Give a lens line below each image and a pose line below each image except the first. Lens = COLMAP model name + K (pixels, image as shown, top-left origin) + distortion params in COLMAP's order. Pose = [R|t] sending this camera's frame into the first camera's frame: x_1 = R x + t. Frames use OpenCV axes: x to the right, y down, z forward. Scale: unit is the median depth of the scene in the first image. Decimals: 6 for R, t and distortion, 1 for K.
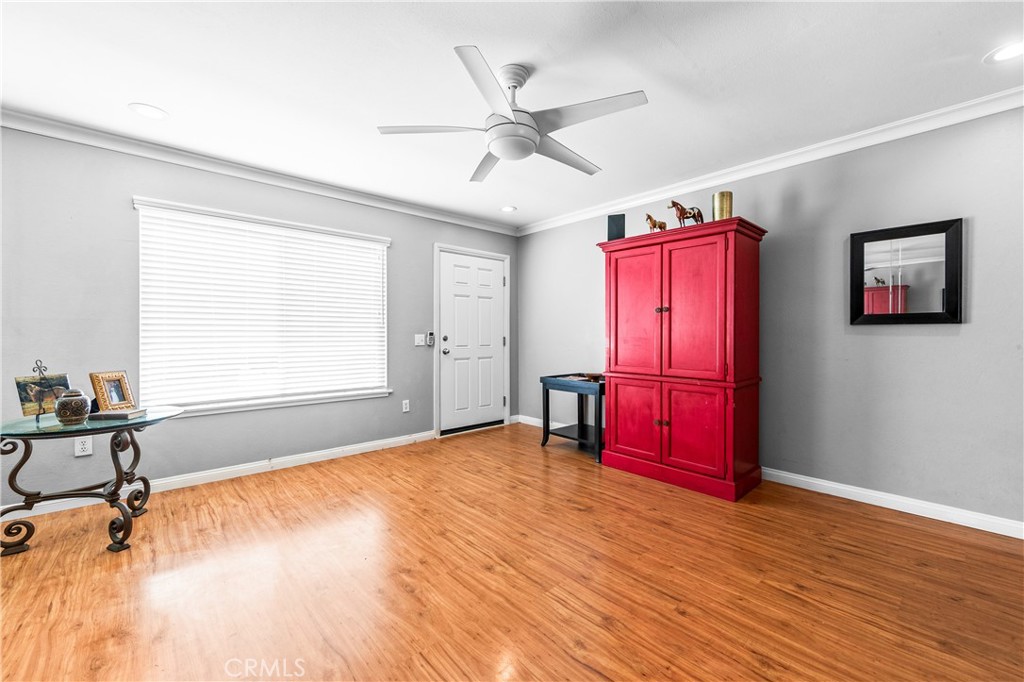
lens RADIAL K [[404.0, 0, 512.0], [0, 404.0, 341.0], [0, 0, 1]] dist [-0.002394, -0.000239]
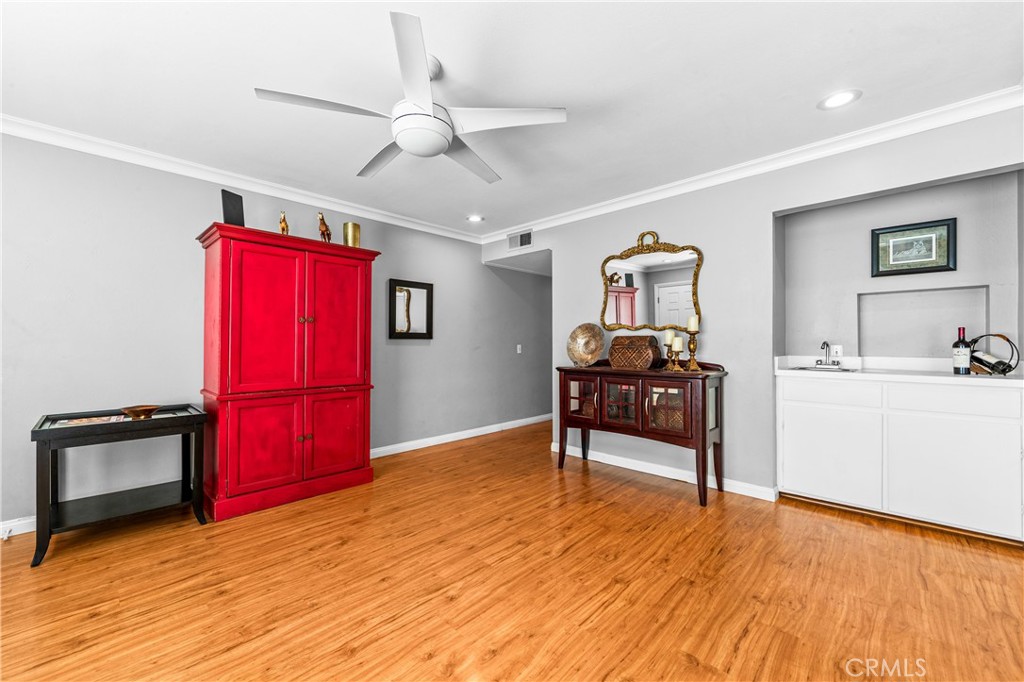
lens RADIAL K [[404.0, 0, 512.0], [0, 404.0, 341.0], [0, 0, 1]] dist [-0.002394, -0.000239]
pose [[-0.063288, 0.008980, 0.997955, -0.793320], [0.018484, 0.999799, -0.007825, -0.011381], [-0.997824, 0.017951, -0.063442, 0.730712]]
